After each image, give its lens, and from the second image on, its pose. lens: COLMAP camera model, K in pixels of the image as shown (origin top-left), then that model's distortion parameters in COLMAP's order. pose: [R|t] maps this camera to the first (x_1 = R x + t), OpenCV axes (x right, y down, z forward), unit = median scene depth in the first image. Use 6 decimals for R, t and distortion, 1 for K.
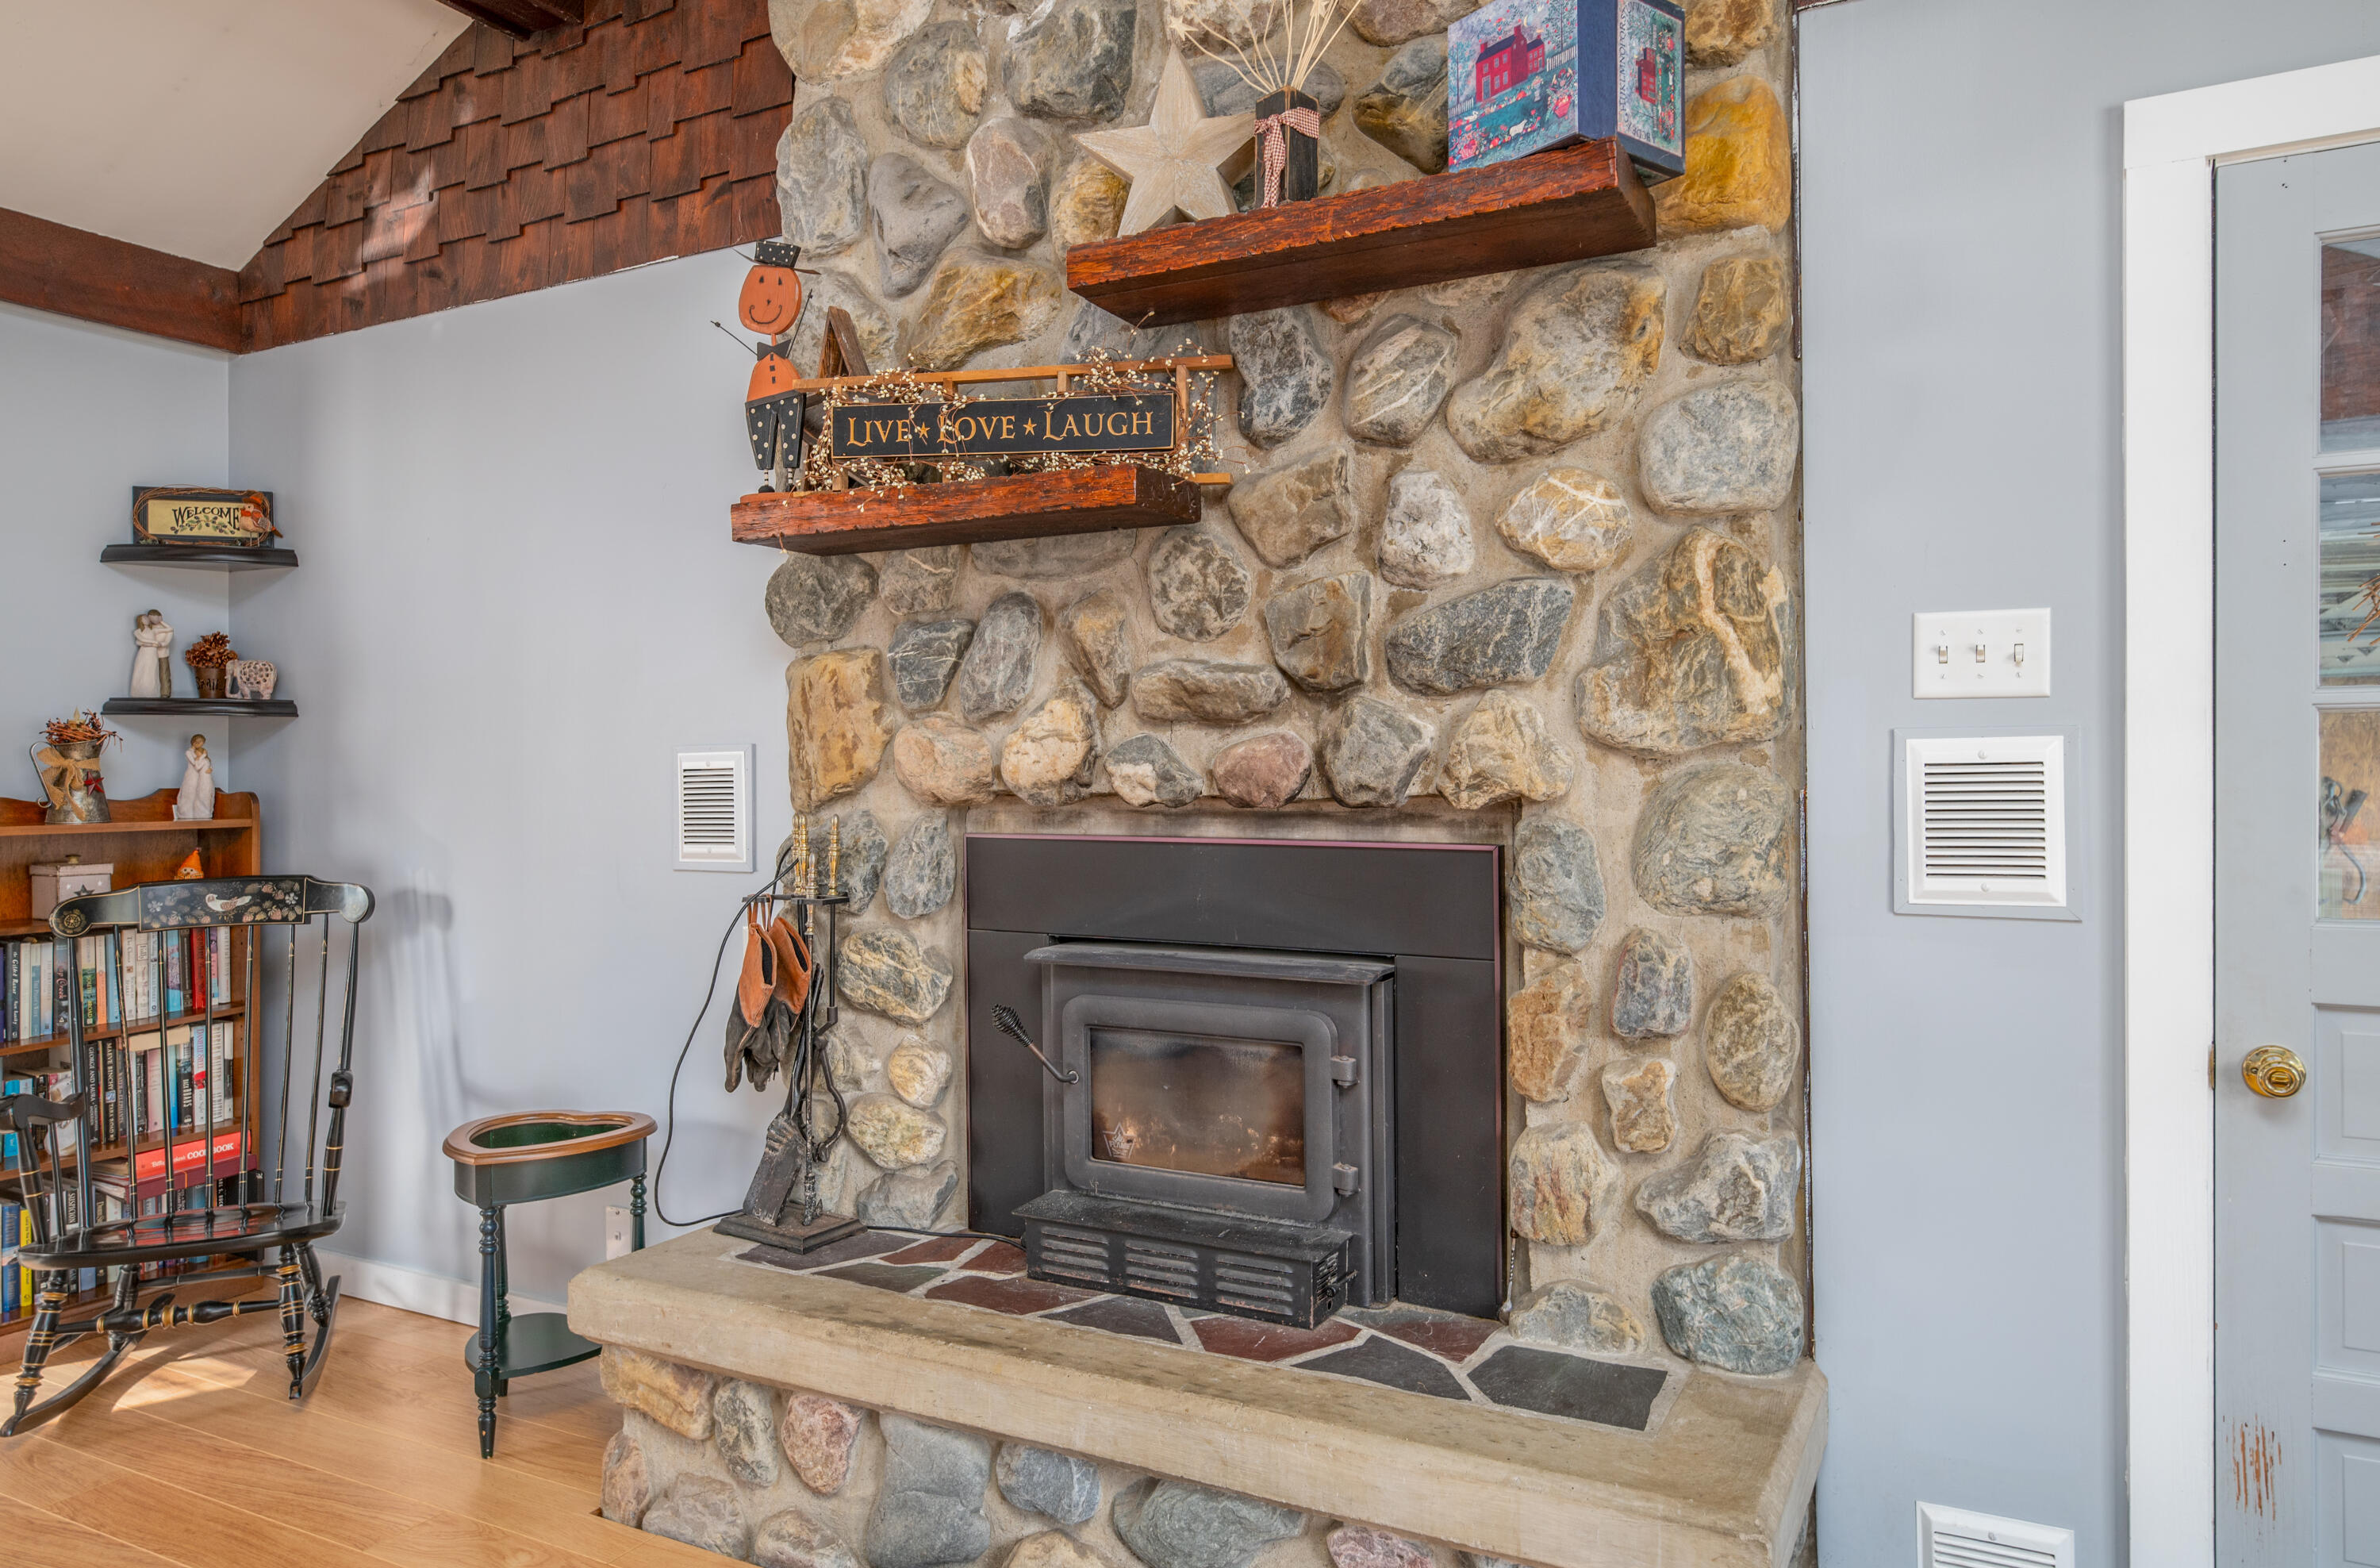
lens RADIAL K [[1534.4, 0, 1196.4], [0, 1534.4, 770.1], [0, 0, 1]] dist [0.010492, -0.003832]
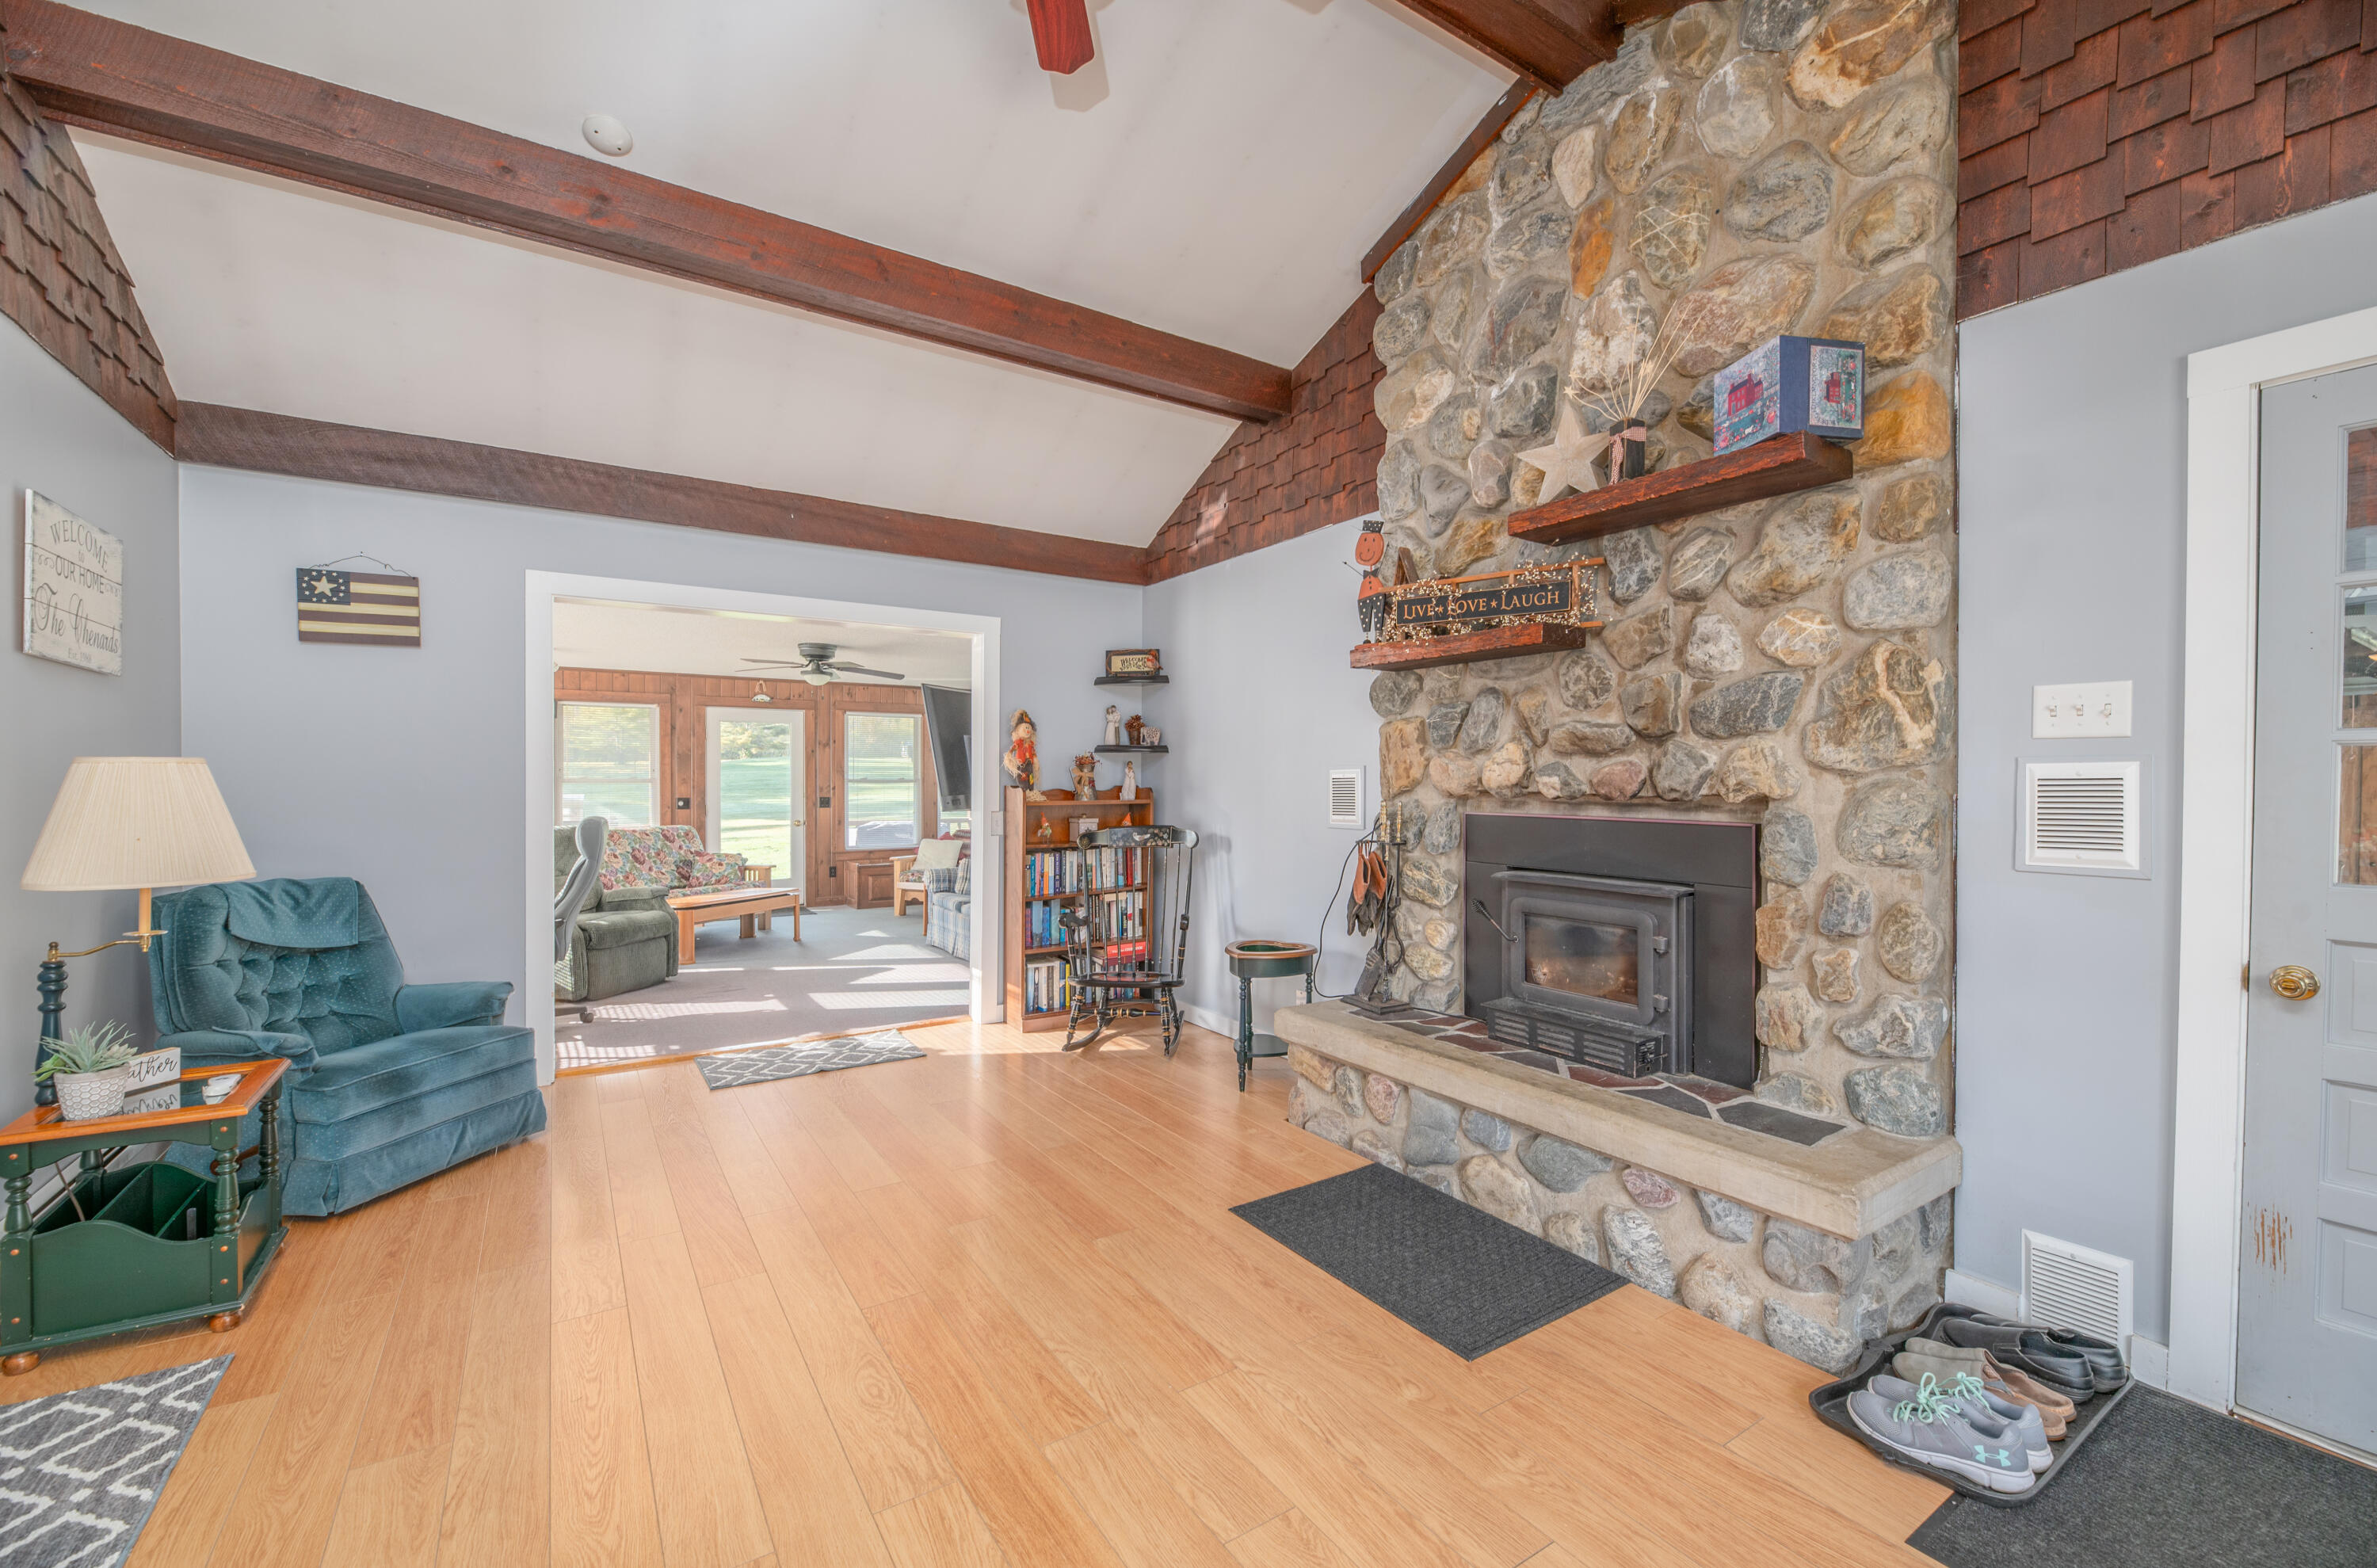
lens RADIAL K [[964.6, 0, 1187.2], [0, 964.6, 784.8], [0, 0, 1]] dist [-0.000068, 0.000005]
pose [[0.874038, 0.008980, -0.485775, 0.153143], [-0.006126, 0.999953, 0.007462, 0.000046], [0.485819, -0.003547, 0.874052, -0.270033]]
